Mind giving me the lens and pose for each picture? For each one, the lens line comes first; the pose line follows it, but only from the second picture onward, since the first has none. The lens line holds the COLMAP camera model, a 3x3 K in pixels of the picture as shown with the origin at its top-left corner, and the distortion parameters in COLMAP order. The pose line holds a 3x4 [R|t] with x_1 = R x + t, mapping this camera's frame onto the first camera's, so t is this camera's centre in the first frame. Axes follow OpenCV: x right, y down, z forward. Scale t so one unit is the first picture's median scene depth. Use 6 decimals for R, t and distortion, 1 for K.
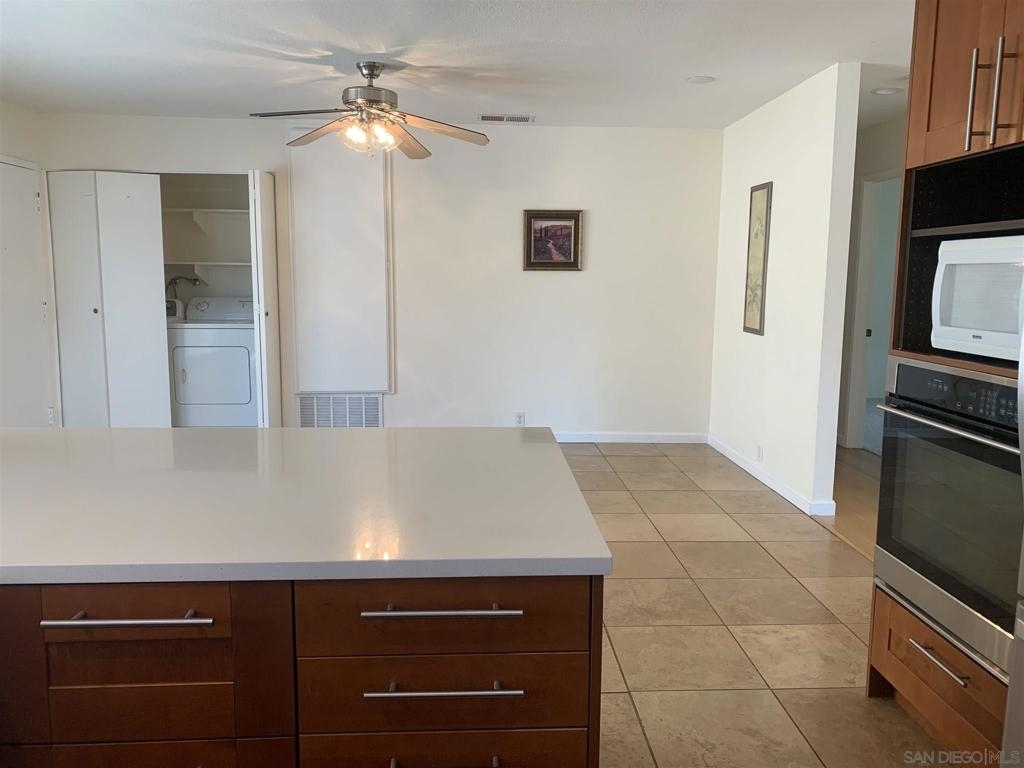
lens RADIAL K [[773.7, 0, 511.3], [0, 773.7, 384.0], [0, 0, 1]] dist [0.020699, -0.001588]
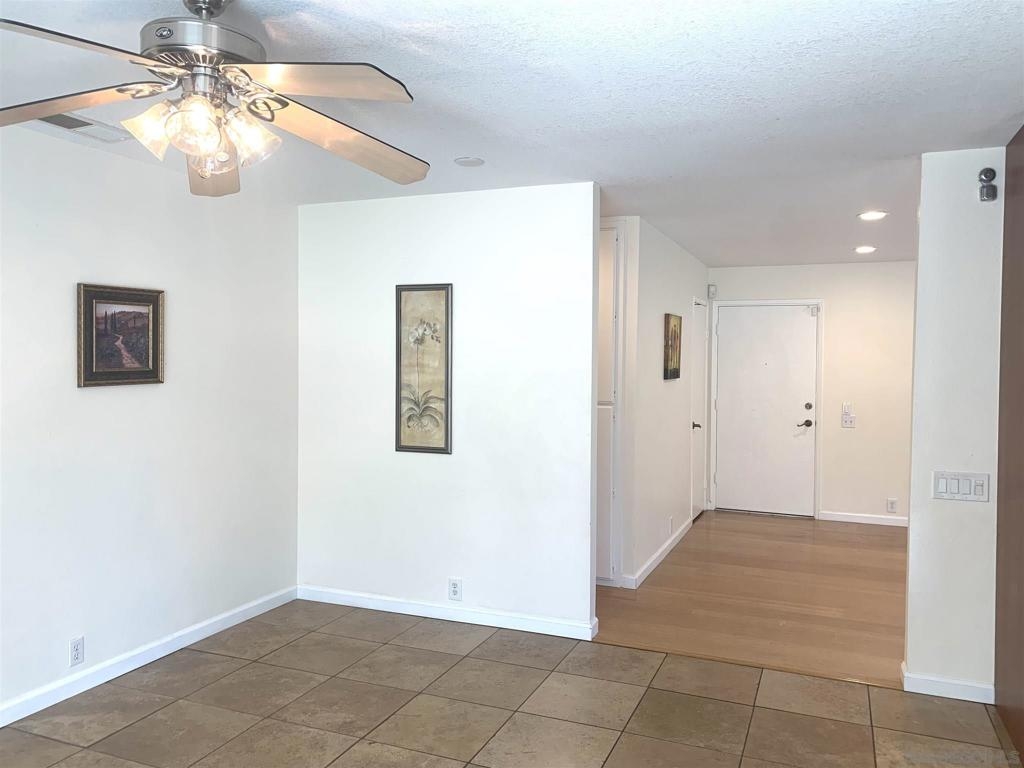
lens RADIAL K [[773.7, 0, 523.1], [0, 773.7, 363.3], [0, 0, 1]] dist [0.020699, -0.001588]
pose [[0.415110, -0.010642, 0.909709, -0.373786], [0.121025, 0.991690, -0.043624, -0.099399], [-0.901685, 0.128207, 0.412949, 0.466470]]
